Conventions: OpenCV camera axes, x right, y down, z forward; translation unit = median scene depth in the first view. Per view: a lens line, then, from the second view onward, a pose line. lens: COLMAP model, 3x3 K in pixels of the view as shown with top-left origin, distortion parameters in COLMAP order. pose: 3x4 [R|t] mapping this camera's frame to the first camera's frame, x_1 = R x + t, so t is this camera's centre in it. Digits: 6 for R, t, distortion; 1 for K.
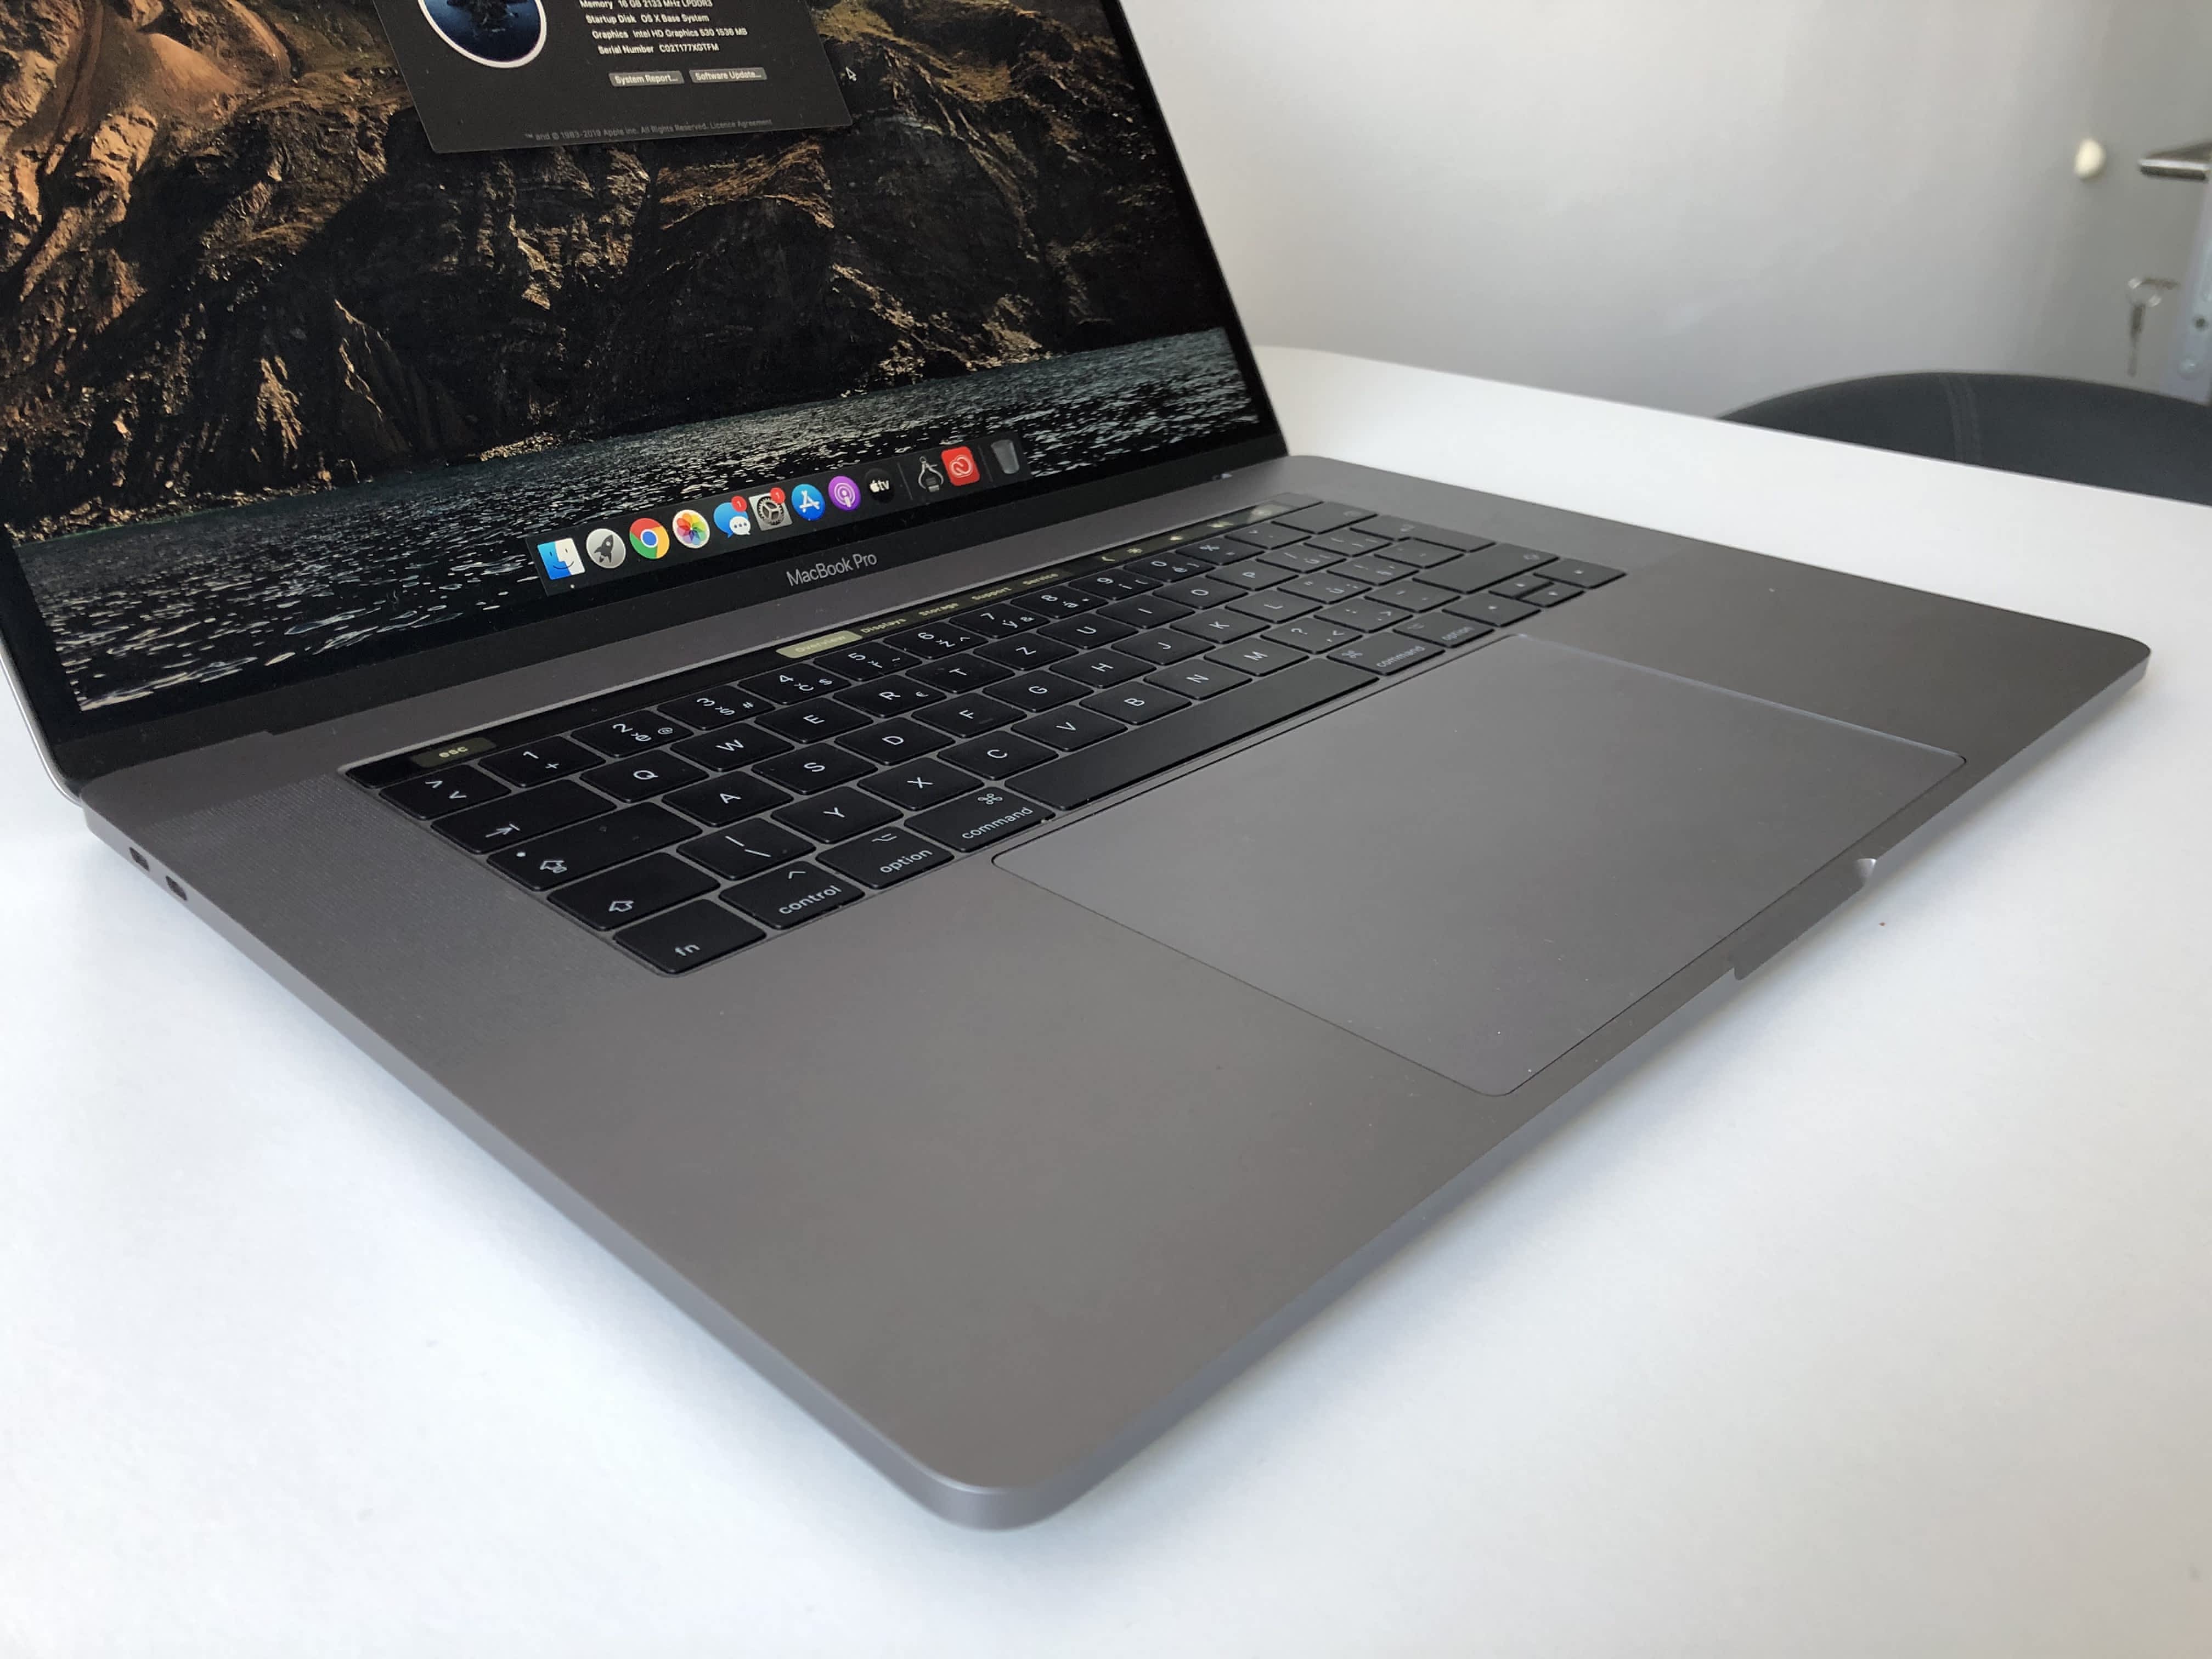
lens RADIAL K [[1938.8, 0, 1165.3], [0, 1938.8, 795.4], [0, 0, 1]] dist [0.012501, 0.003887]
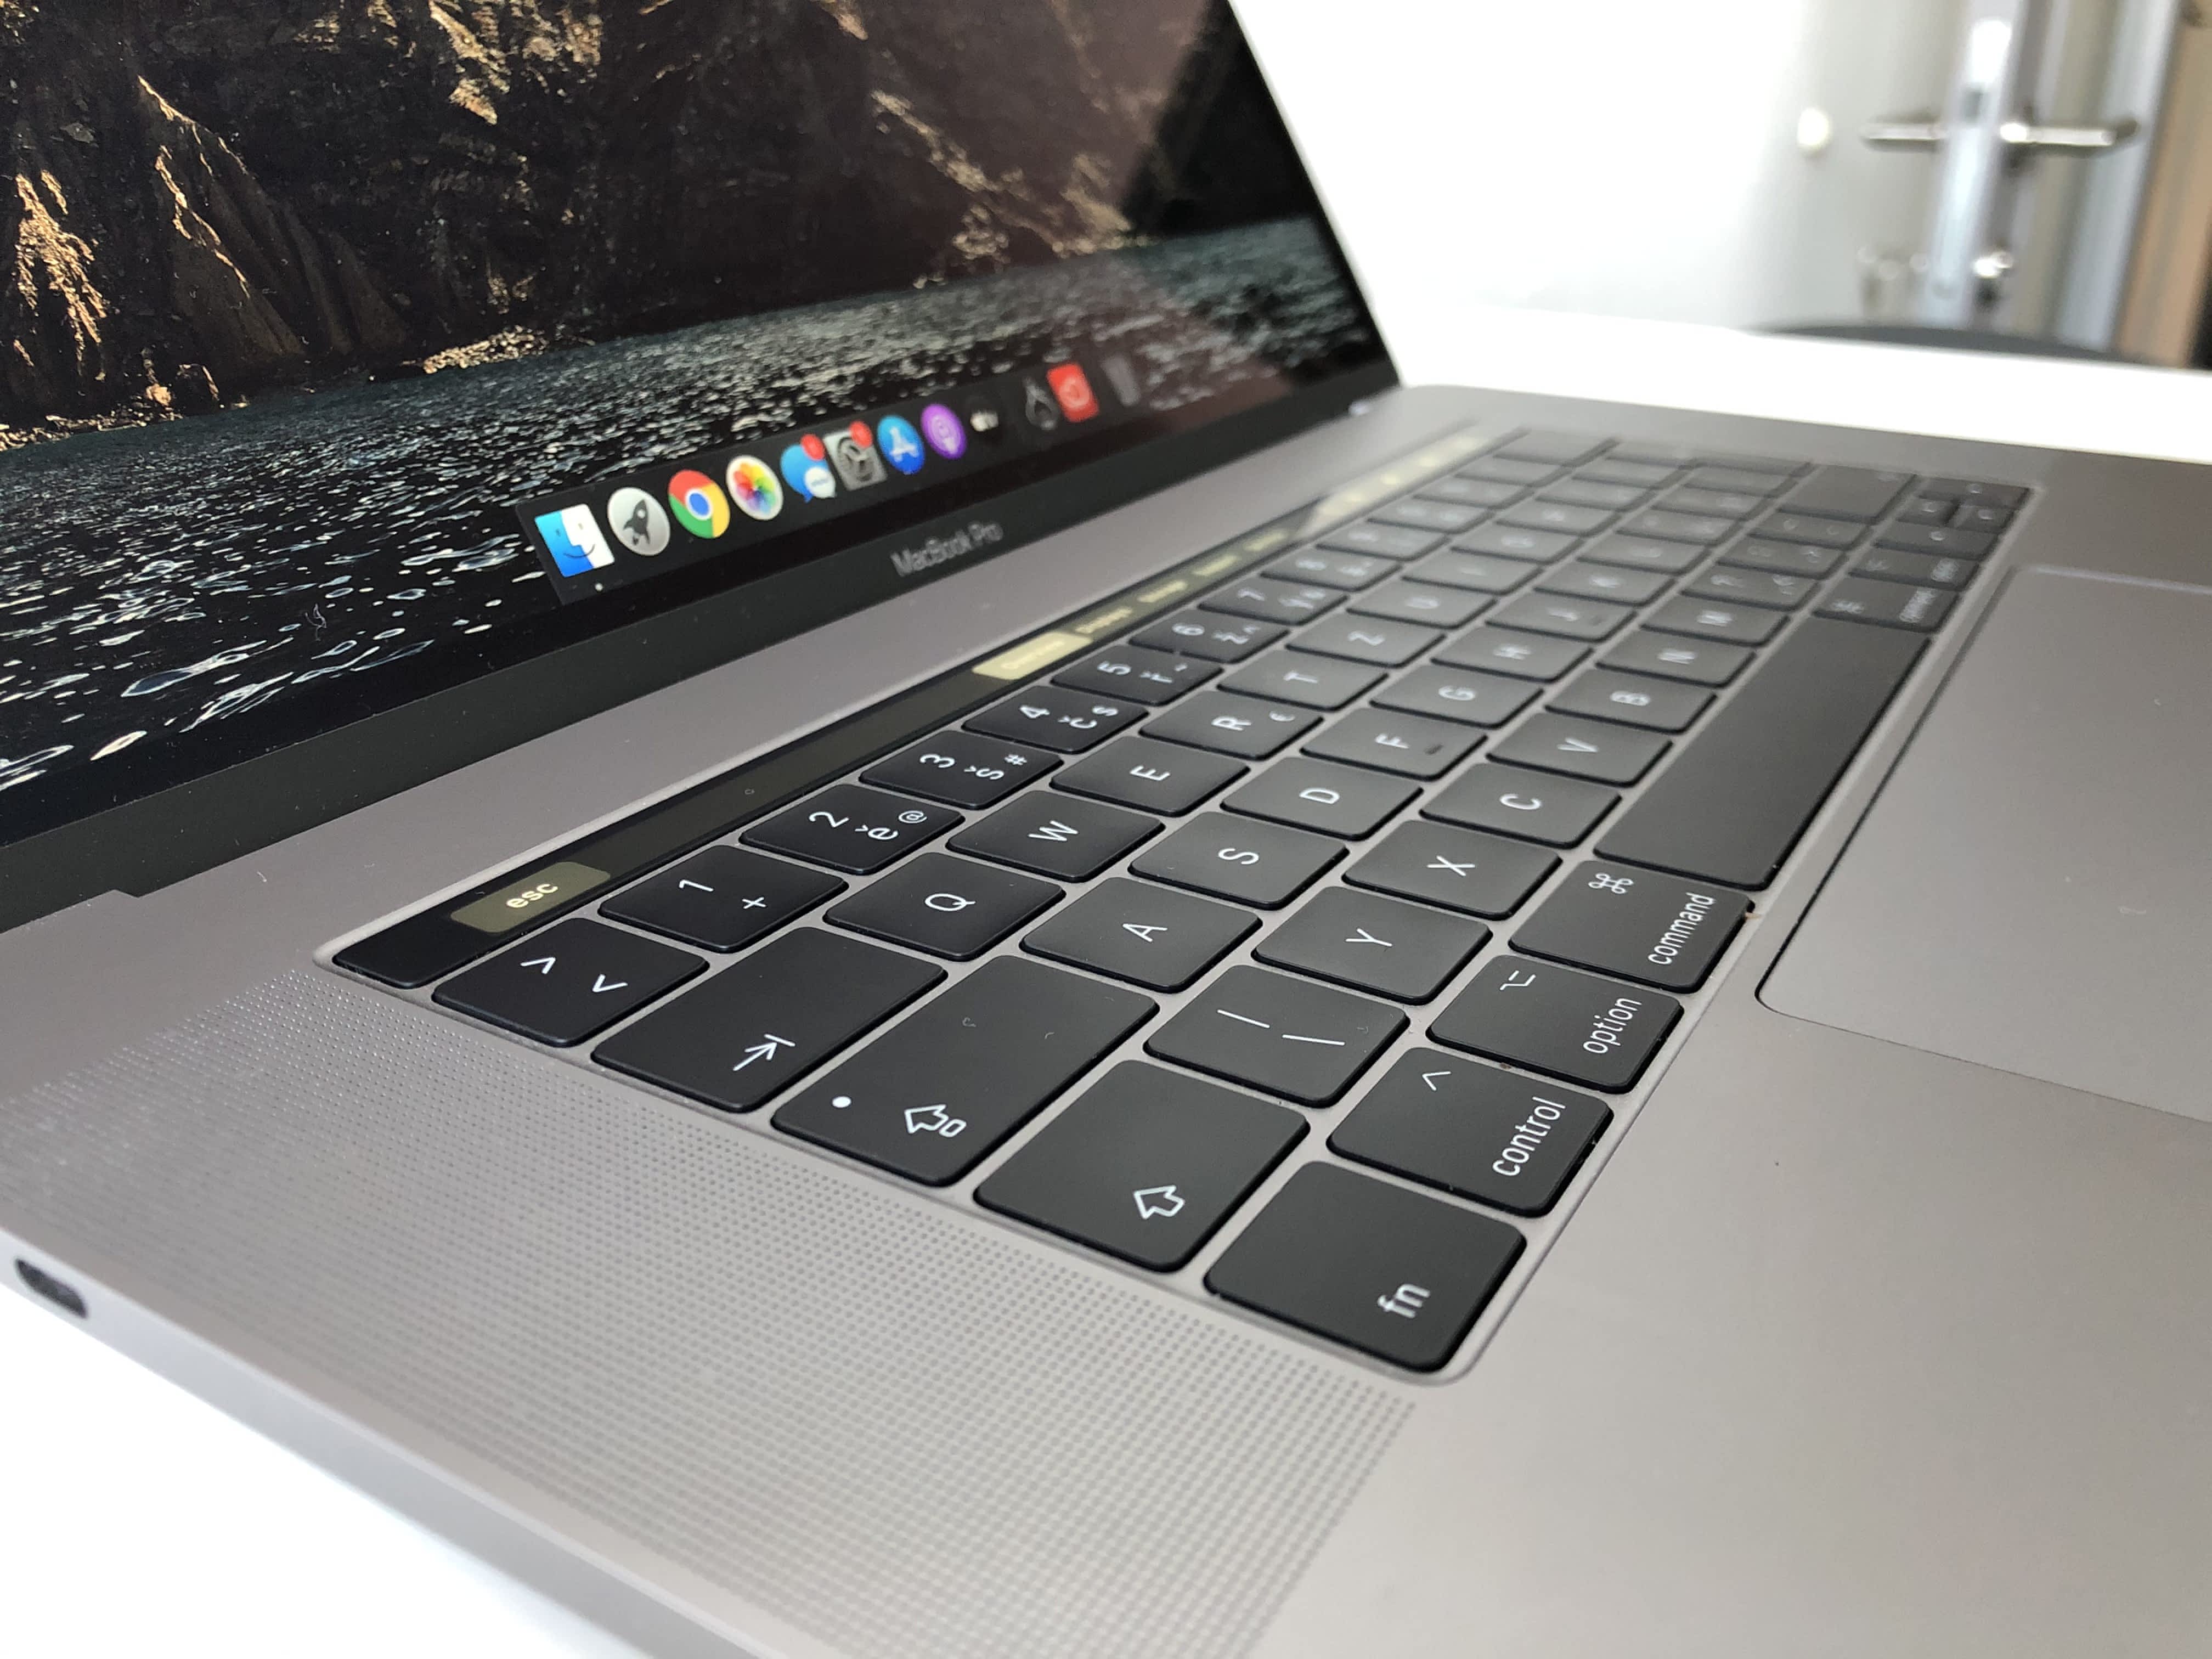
lens RADIAL K [[1938.8, 0, 1143.4], [0, 1938.8, 791.2], [0, 0, 1]] dist [0.012501, 0.003887]
pose [[0.978623, -0.088373, 0.185710, -0.243830], [0.093577, 0.995422, -0.019430, -0.019813], [-0.183143, 0.036392, 0.982413, 0.382771]]
